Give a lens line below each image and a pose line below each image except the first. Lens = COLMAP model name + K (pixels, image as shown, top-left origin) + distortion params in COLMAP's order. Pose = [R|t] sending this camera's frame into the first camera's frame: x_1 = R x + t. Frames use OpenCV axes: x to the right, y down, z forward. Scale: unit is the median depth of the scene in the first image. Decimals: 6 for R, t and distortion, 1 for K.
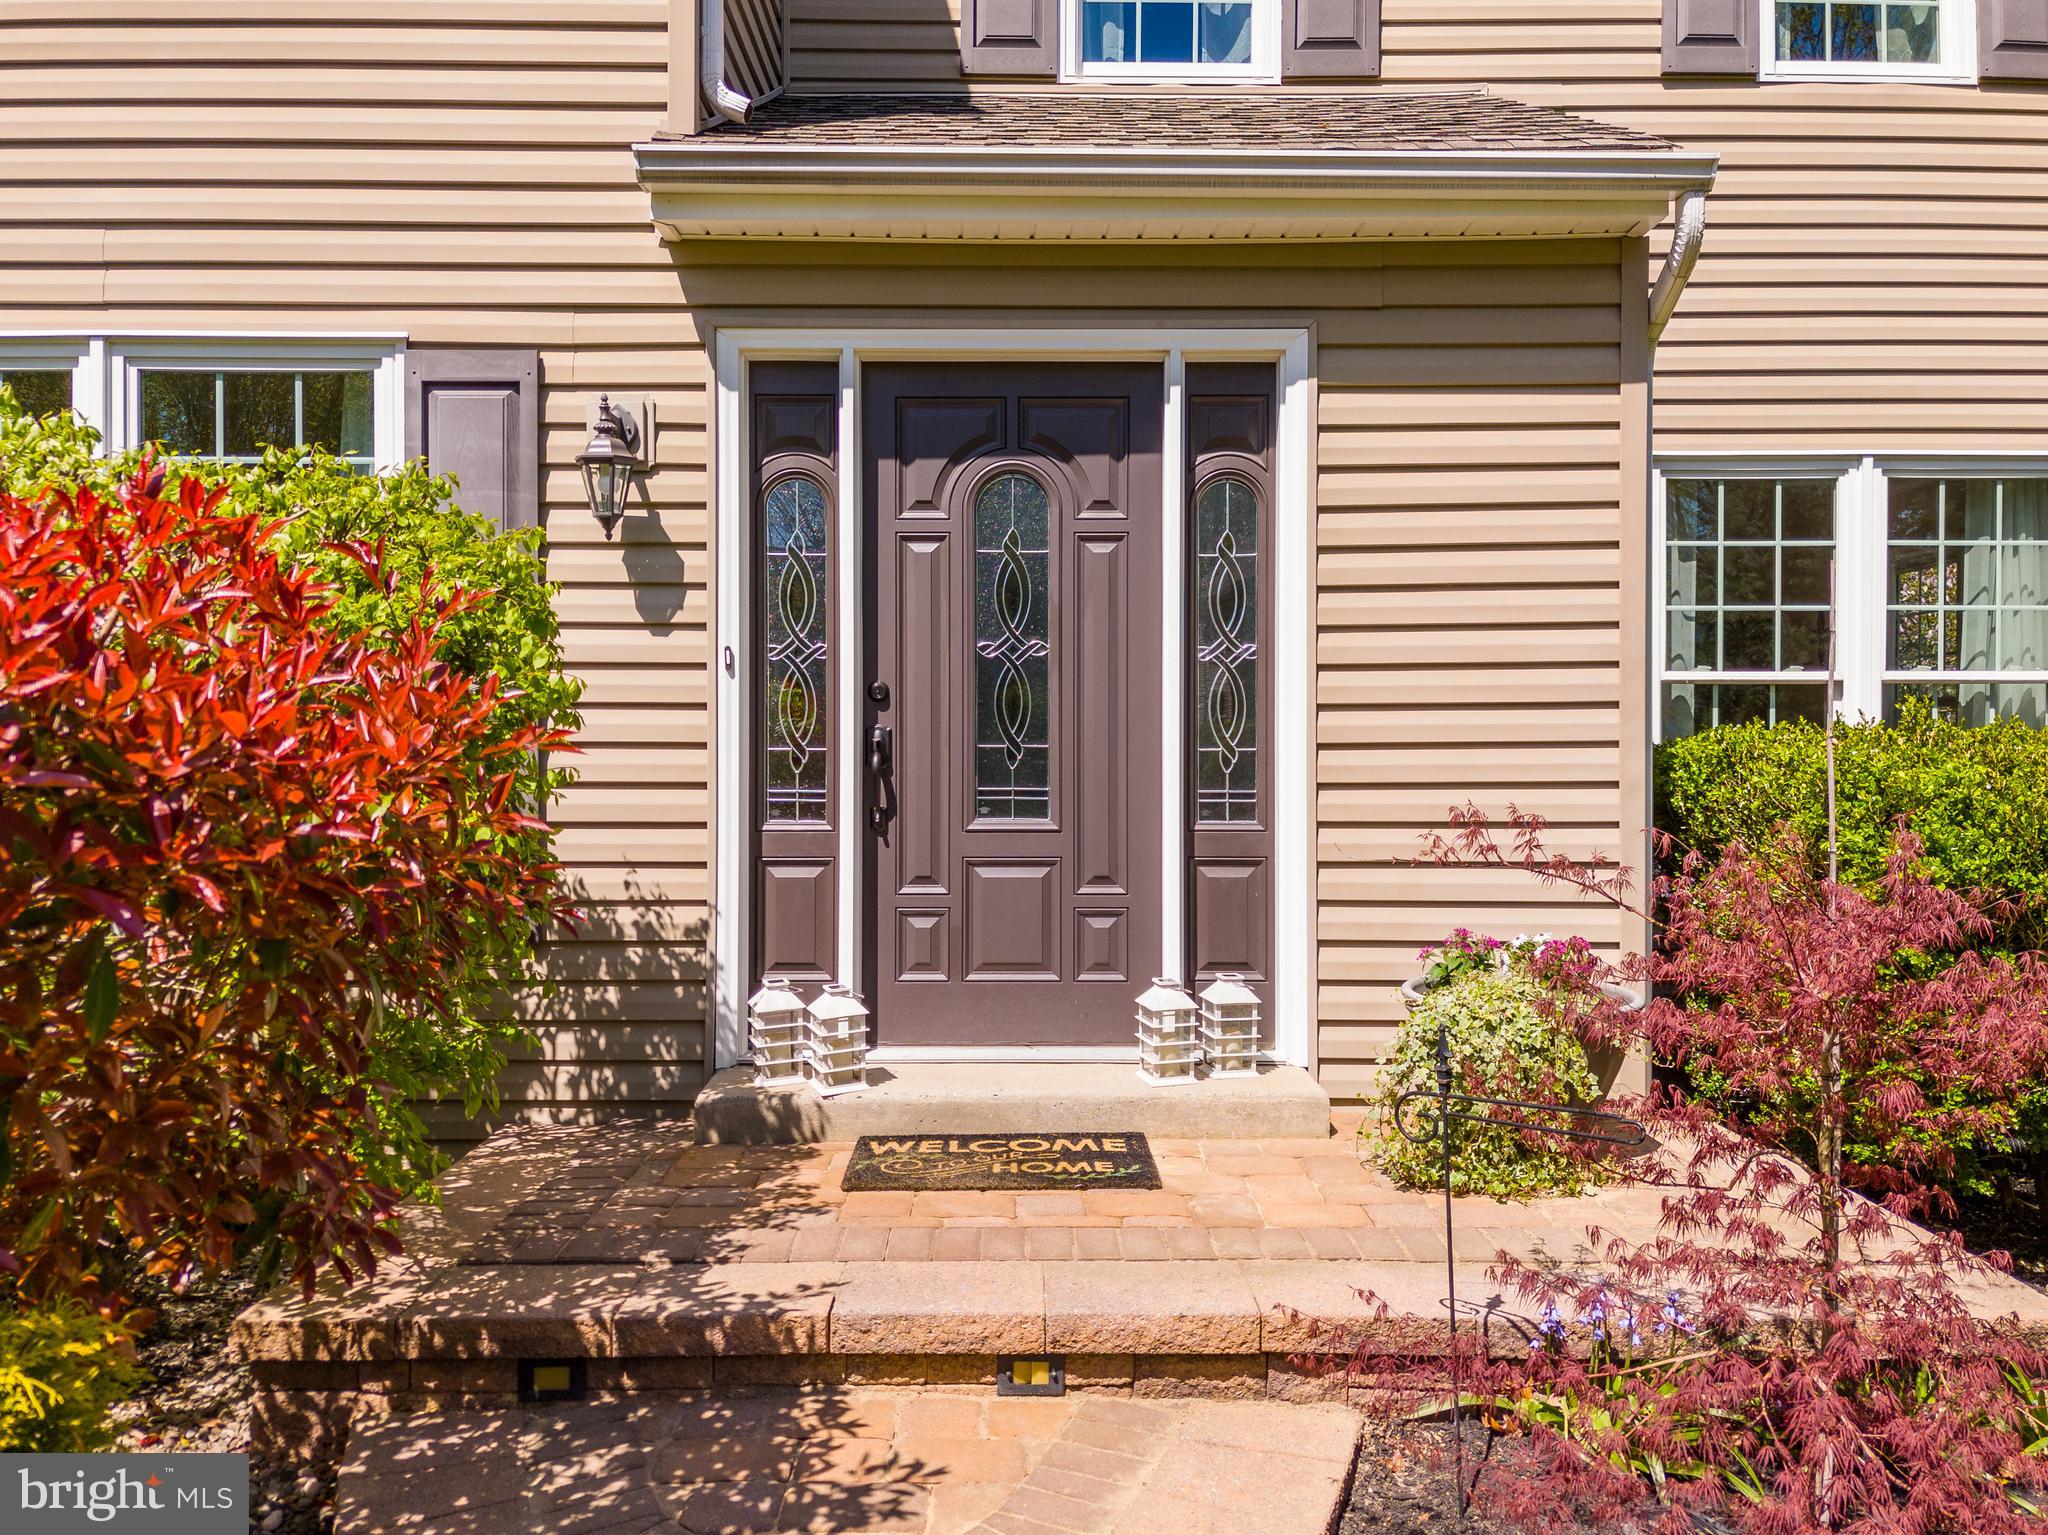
lens RADIAL K [[1923.4, 0, 1131.6], [0, 1923.4, 762.9], [0, 0, 1]] dist [0.005013, 0.004678]
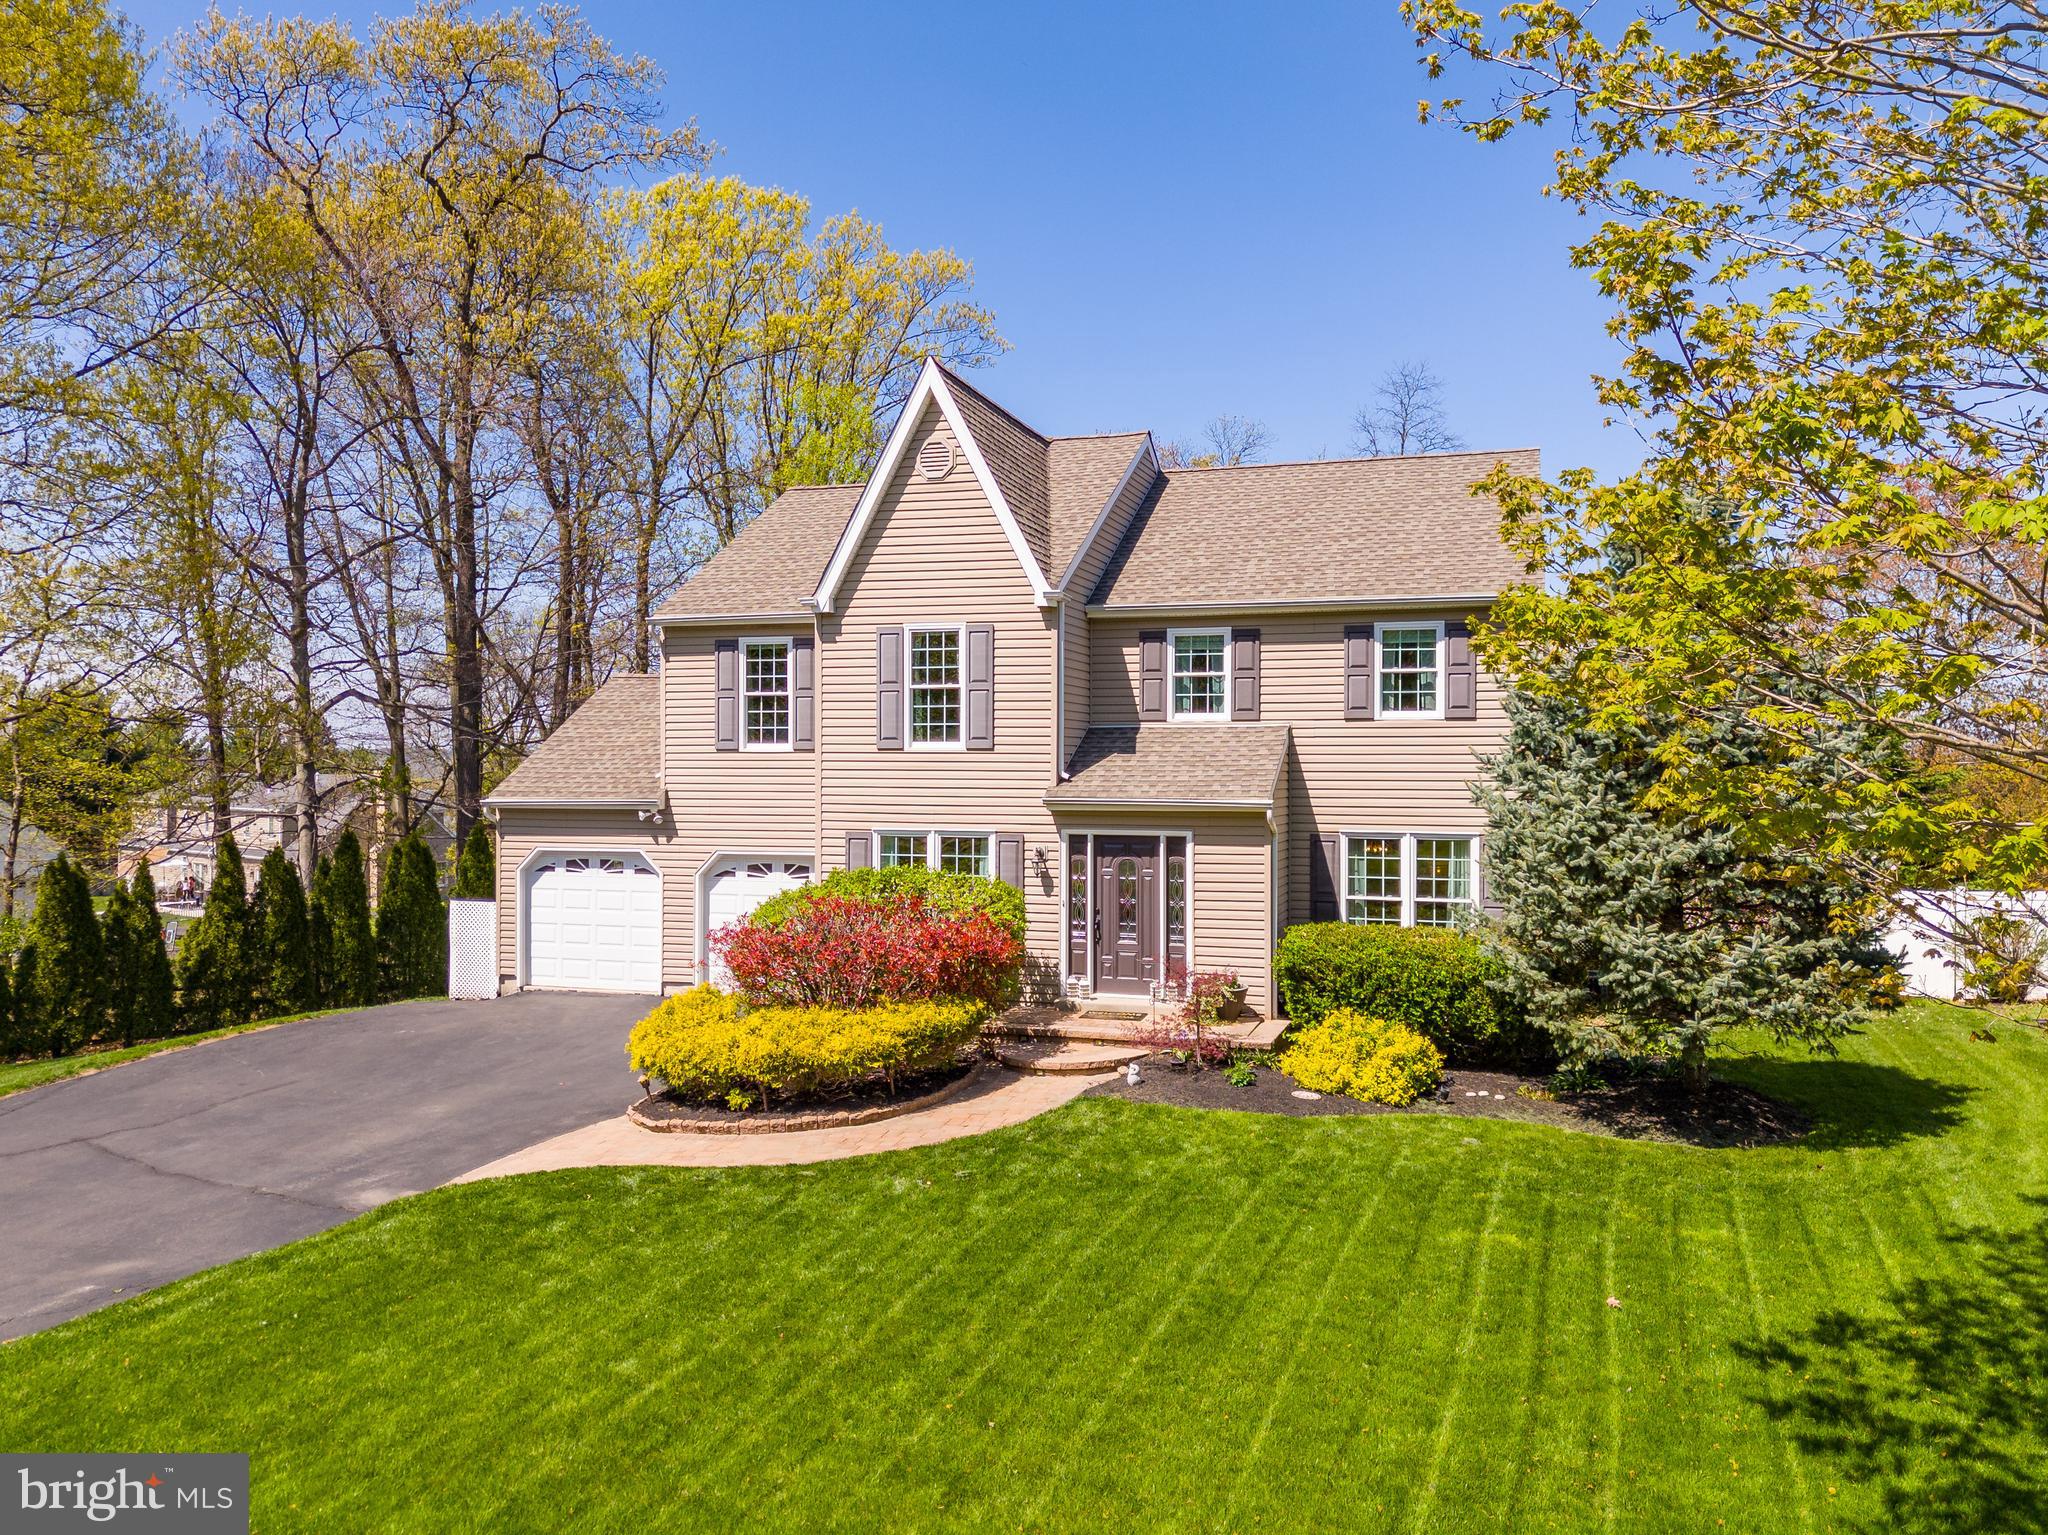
lens RADIAL K [[1548.9, 0, 1048.2], [0, 1548.9, 753.4], [0, 0, 1]] dist [0.005707, 0.001096]
pose [[0.939337, -0.004777, -0.342963, 0.975119], [-0.006247, 0.999499, -0.031034, -0.285066], [0.342940, 0.031294, 0.938836, -2.351685]]
